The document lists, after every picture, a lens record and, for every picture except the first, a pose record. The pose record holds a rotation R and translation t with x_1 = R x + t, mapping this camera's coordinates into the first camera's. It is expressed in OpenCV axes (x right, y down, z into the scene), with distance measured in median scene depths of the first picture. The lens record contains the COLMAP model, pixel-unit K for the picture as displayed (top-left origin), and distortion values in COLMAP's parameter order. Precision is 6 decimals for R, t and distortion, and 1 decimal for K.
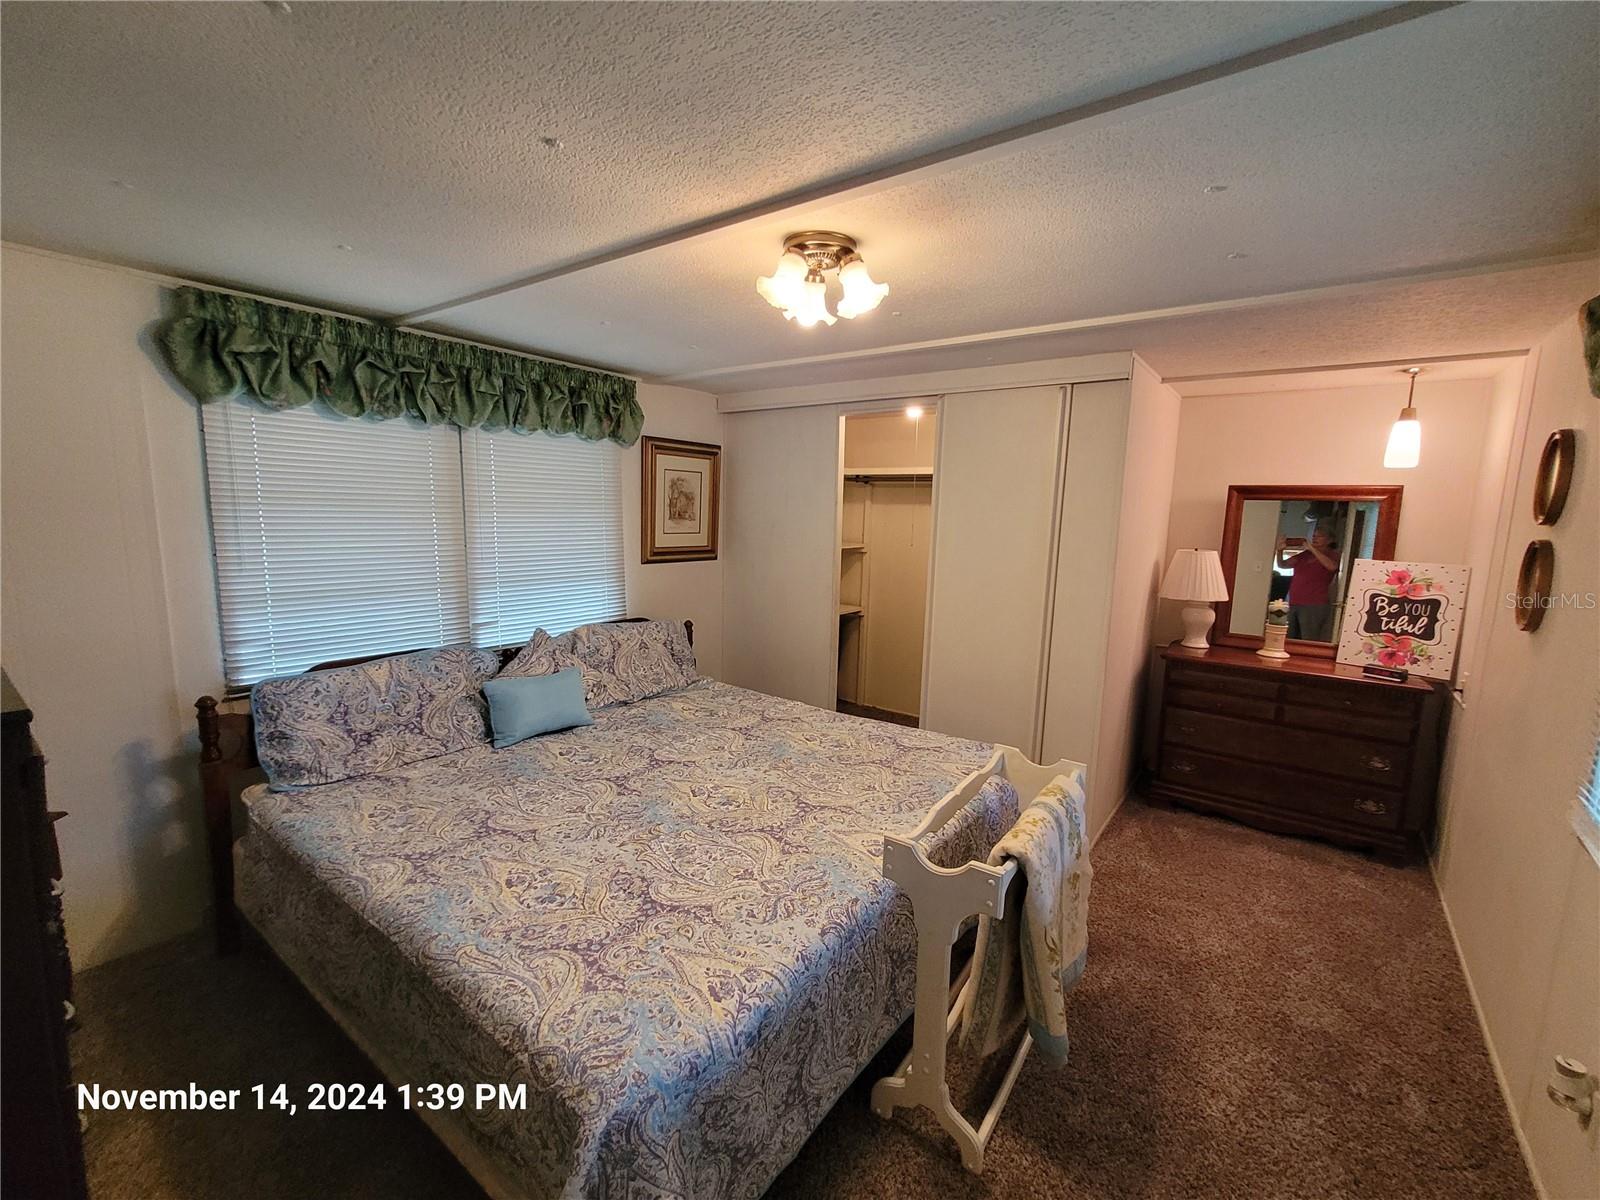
lens RADIAL K [[669.1, 0, 813.0], [0, 669.1, 605.5], [0, 0, 1]] dist [-0.000894, -0.000604]
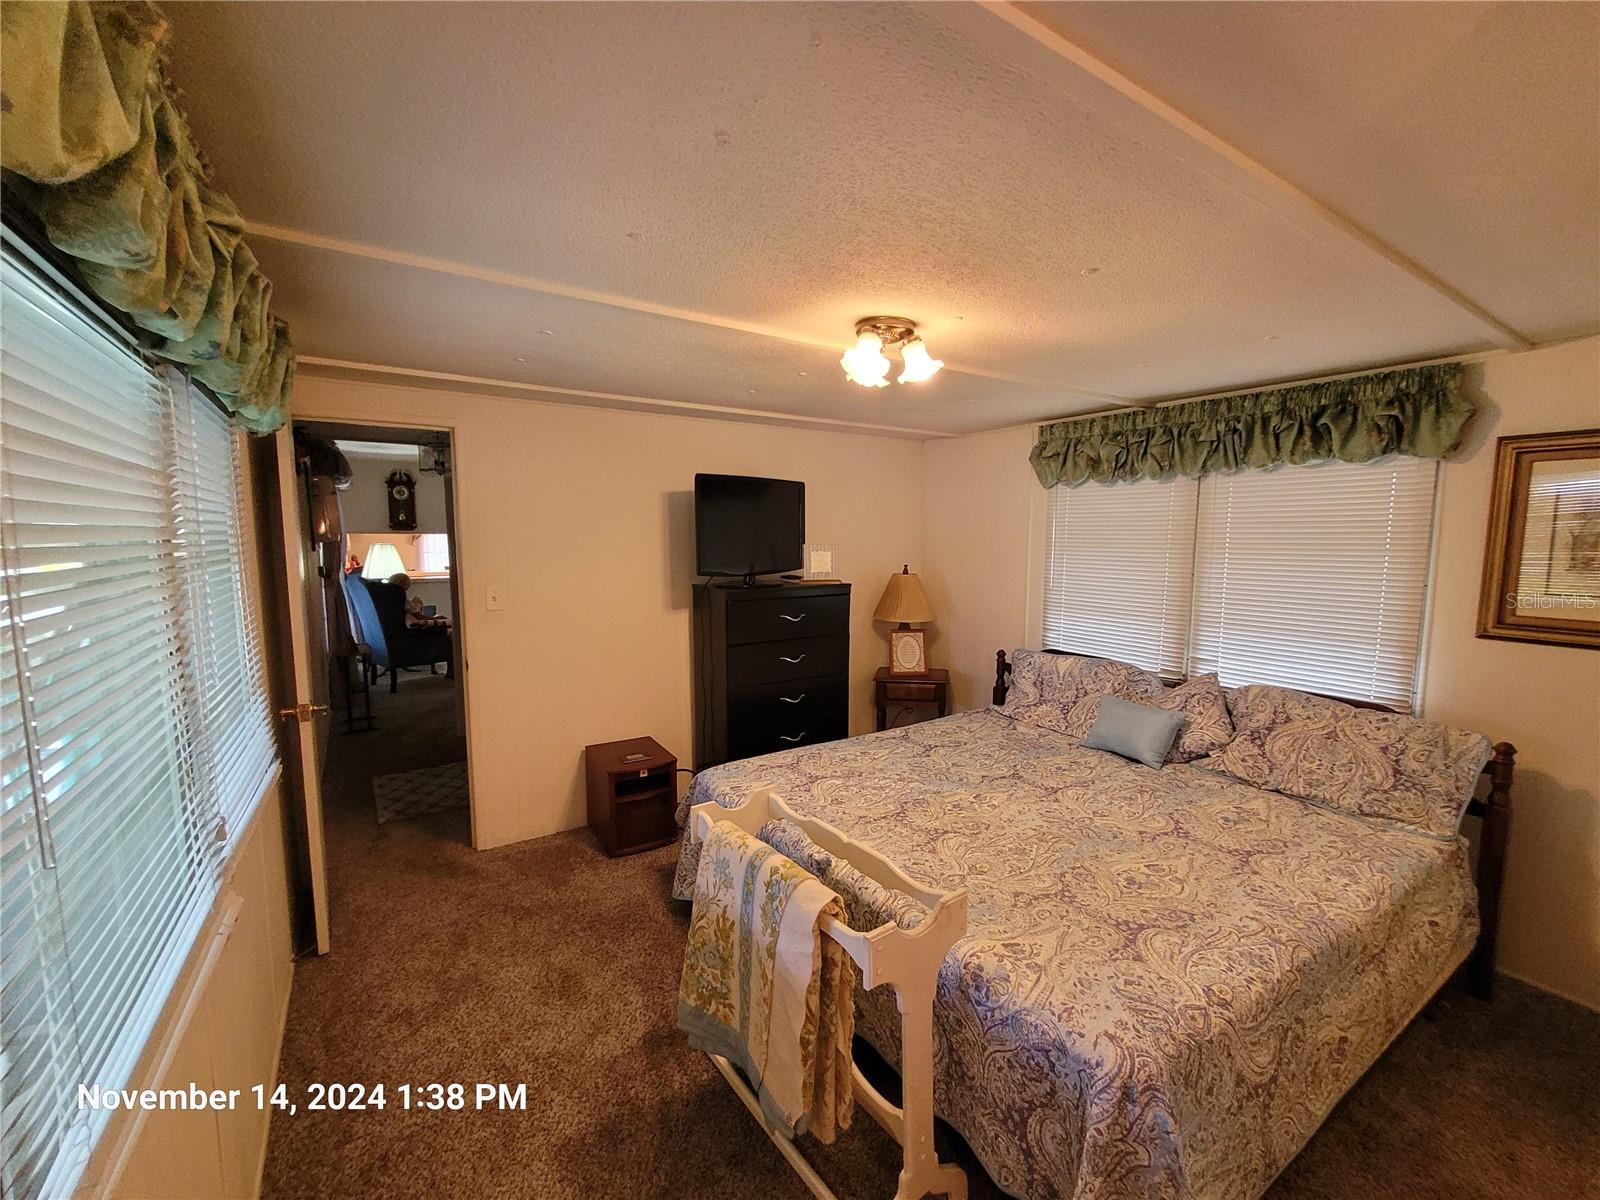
lens RADIAL K [[669.1, 0, 807.4], [0, 669.1, 607.3], [0, 0, 1]] dist [-0.000894, -0.000604]
pose [[-0.339795, 0.074279, -0.937562, 0.783818], [-0.147972, 0.980238, 0.131289, -0.112081], [0.928786, 0.183344, -0.322089, 0.854009]]
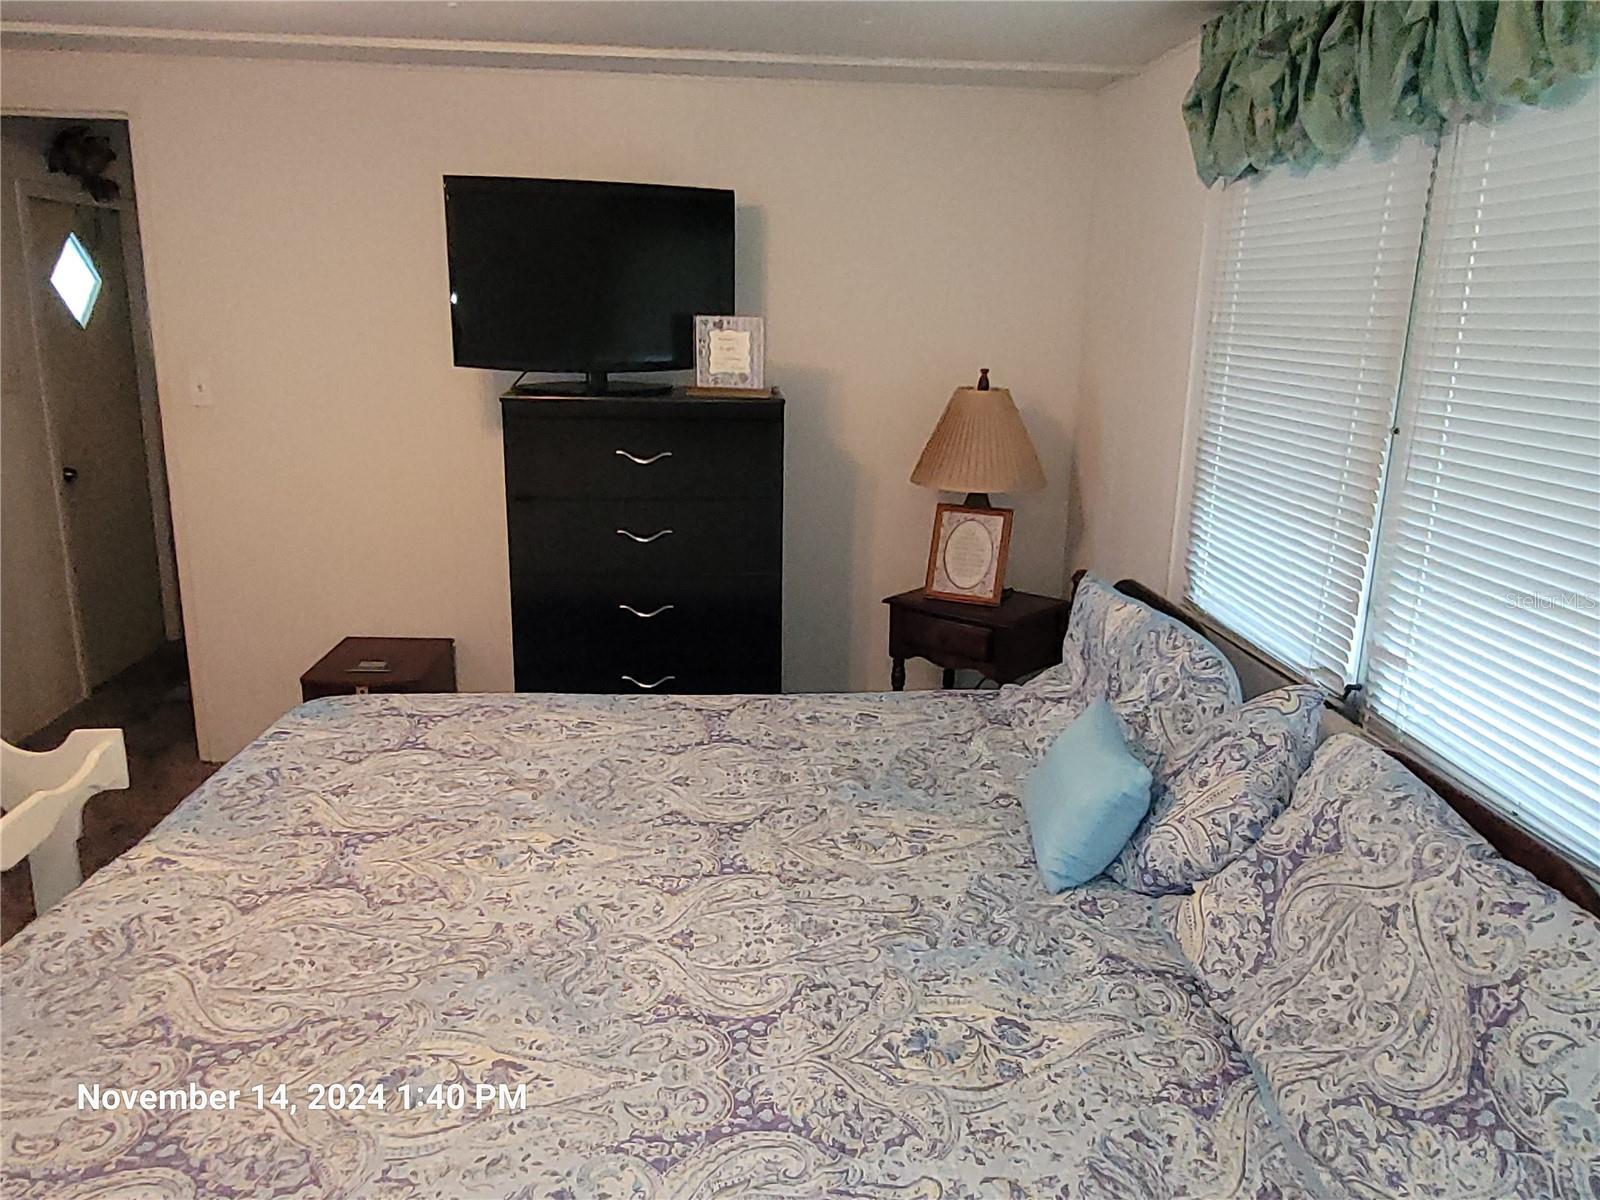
lens RADIAL K [[1180.1, 0, 804.7], [0, 1180.1, 591.4], [0, 0, 1]] dist [0.009591, -0.007157]
pose [[-0.755132, 0.111330, -0.646050, 0.223535], [-0.138090, 0.936353, 0.322761, -0.204541], [0.640864, 0.332941, -0.691697, 1.419042]]
